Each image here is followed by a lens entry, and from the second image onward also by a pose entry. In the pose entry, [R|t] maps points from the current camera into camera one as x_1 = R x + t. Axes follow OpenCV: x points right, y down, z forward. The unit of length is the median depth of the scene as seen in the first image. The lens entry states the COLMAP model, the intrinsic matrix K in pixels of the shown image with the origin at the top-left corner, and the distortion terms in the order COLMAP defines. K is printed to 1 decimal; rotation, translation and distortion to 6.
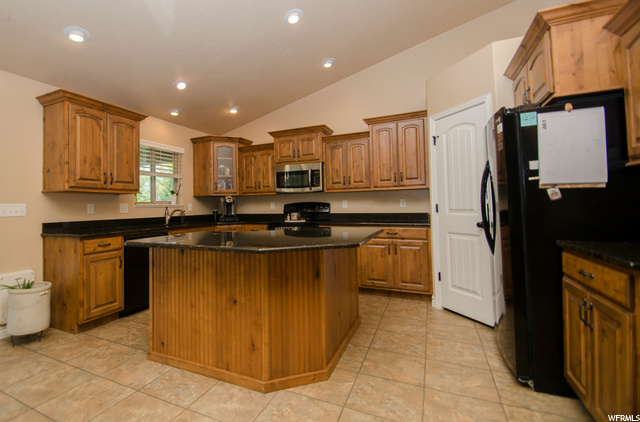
lens RADIAL K [[309.3, 0, 281.0], [0, 309.3, 199.9], [0, 0, 1]] dist [-0.005902, -0.004249]
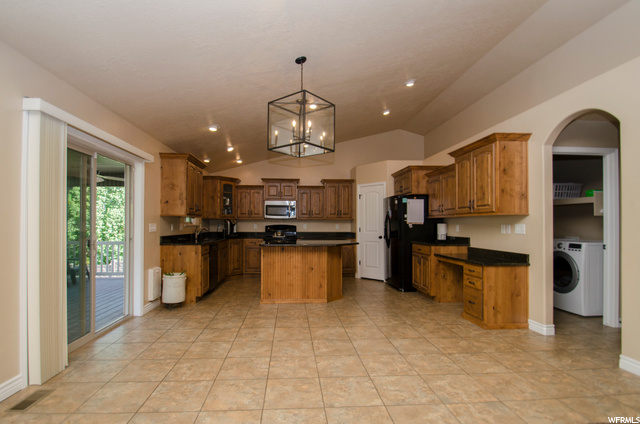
lens RADIAL K [[305.4, 0, 317.4], [0, 305.4, 221.5], [0, 0, 1]] dist [-0.004983, -0.004375]
pose [[0.860972, 0.025232, 0.508026, -0.789424], [-0.029292, 0.999571, -0.000004, -0.019984], [-0.507808, -0.014878, 0.861342, -0.620196]]
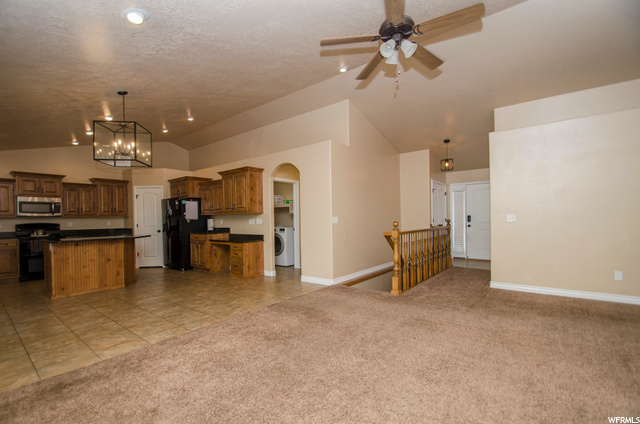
lens RADIAL K [[275.4, 0, 305.3], [0, 275.4, 220.9], [0, 0, 1]] dist [0.001687, -0.007414]
pose [[0.228662, 0.005342, 0.973491, -1.274015], [-0.009307, 0.999951, -0.003301, -0.012884], [-0.973462, -0.008305, 0.228700, -0.743070]]
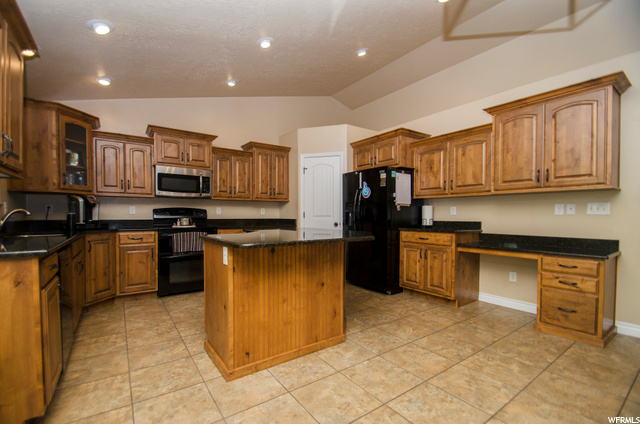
lens RADIAL K [[275.4, 0, 311.0], [0, 275.4, 220.1], [0, 0, 1]] dist [0.001687, -0.007414]
pose [[0.490106, 0.001421, 0.871662, -0.688123], [-0.029308, 0.999460, 0.014850, 0.032821], [-0.871170, -0.032825, 0.489883, 0.302481]]
